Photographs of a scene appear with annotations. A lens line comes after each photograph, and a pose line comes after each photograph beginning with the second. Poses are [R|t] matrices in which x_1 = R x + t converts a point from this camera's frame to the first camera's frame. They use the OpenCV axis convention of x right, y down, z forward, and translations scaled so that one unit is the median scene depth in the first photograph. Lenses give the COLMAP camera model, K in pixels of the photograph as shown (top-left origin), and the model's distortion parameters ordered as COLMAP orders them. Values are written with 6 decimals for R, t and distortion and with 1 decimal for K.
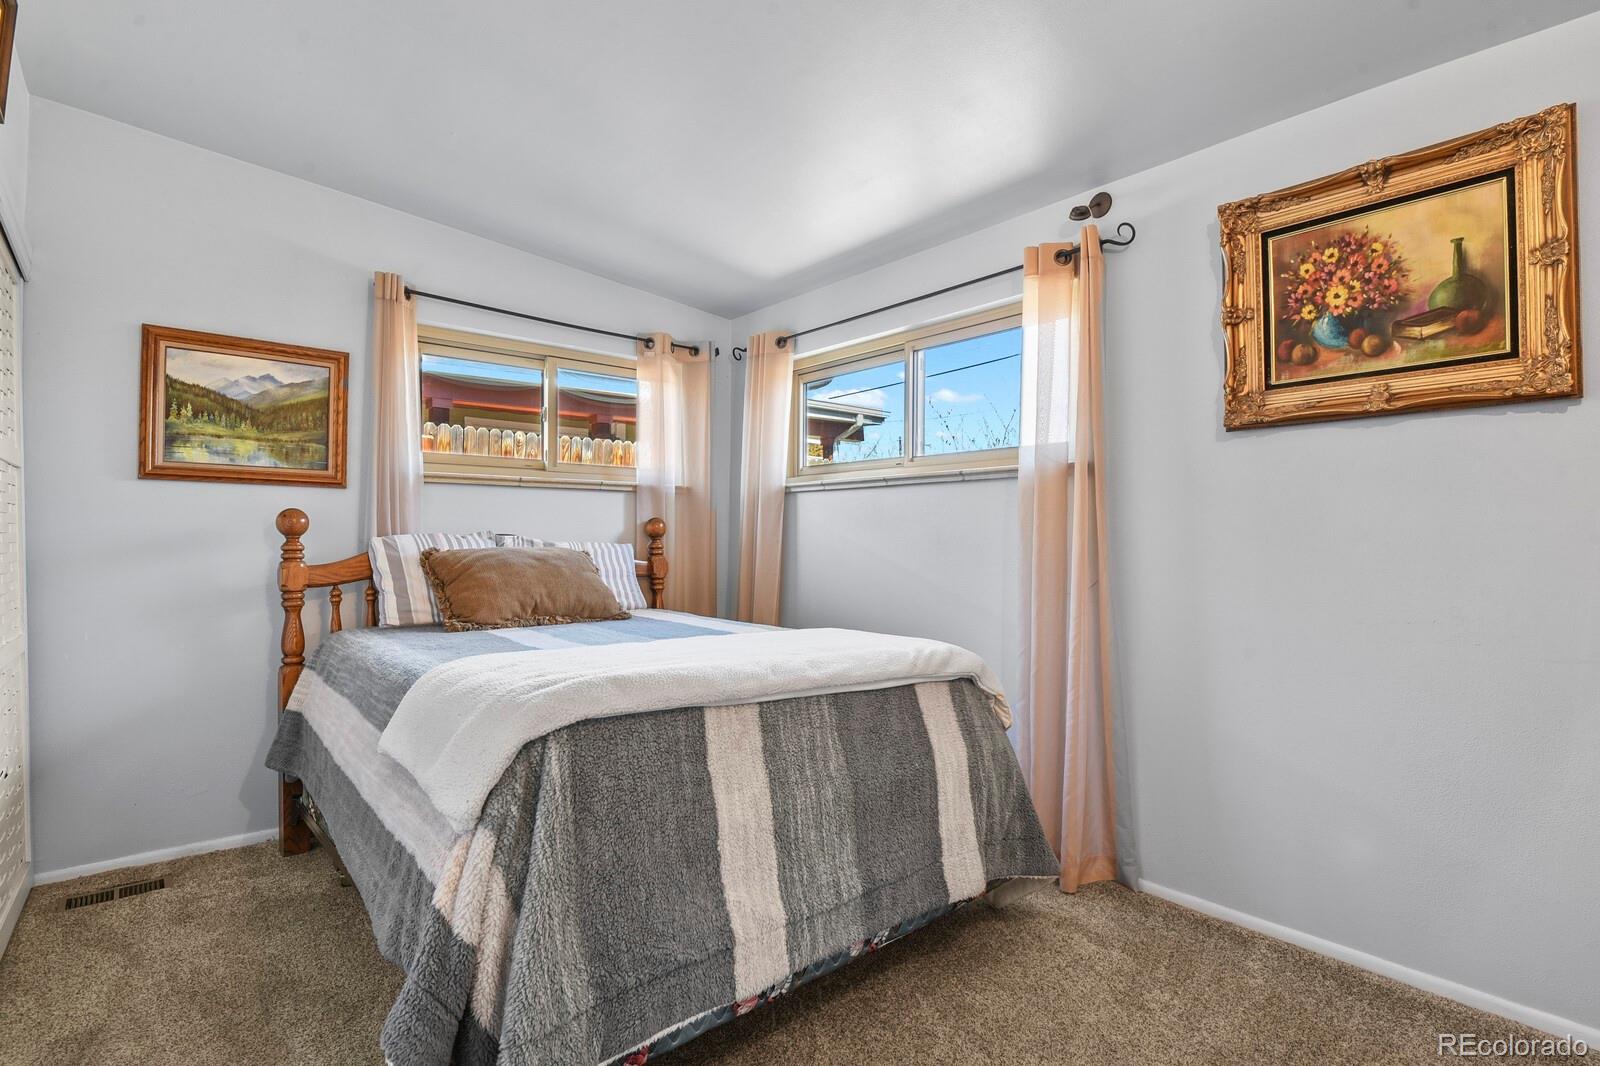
lens RADIAL K [[777.6, 0, 805.0], [0, 777.6, 534.1], [0, 0, 1]] dist [-0.008434, -0.005855]
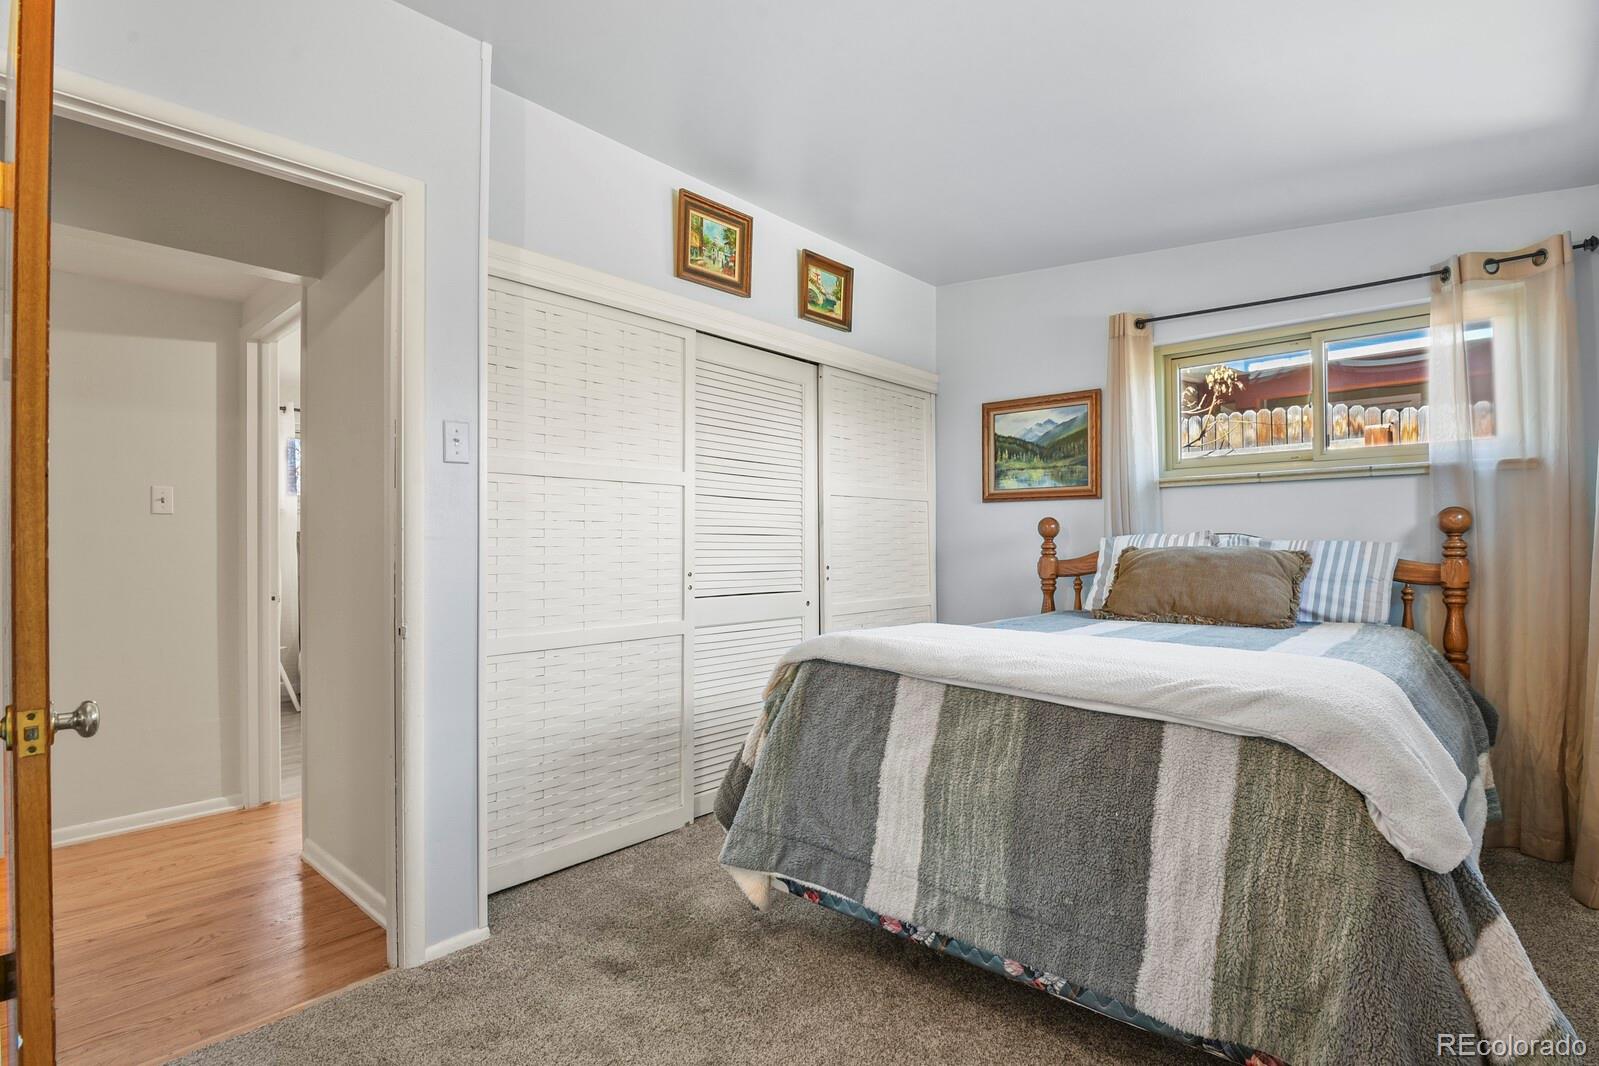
lens RADIAL K [[777.1, 0, 807.1], [0, 777.1, 535.4], [0, 0, 1]] dist [-0.008434, -0.005855]
pose [[0.145598, -0.014717, -0.989234, 0.599154], [0.014067, 0.999819, -0.012804, 0.009444], [0.989244, -0.012051, 0.145779, 0.381346]]
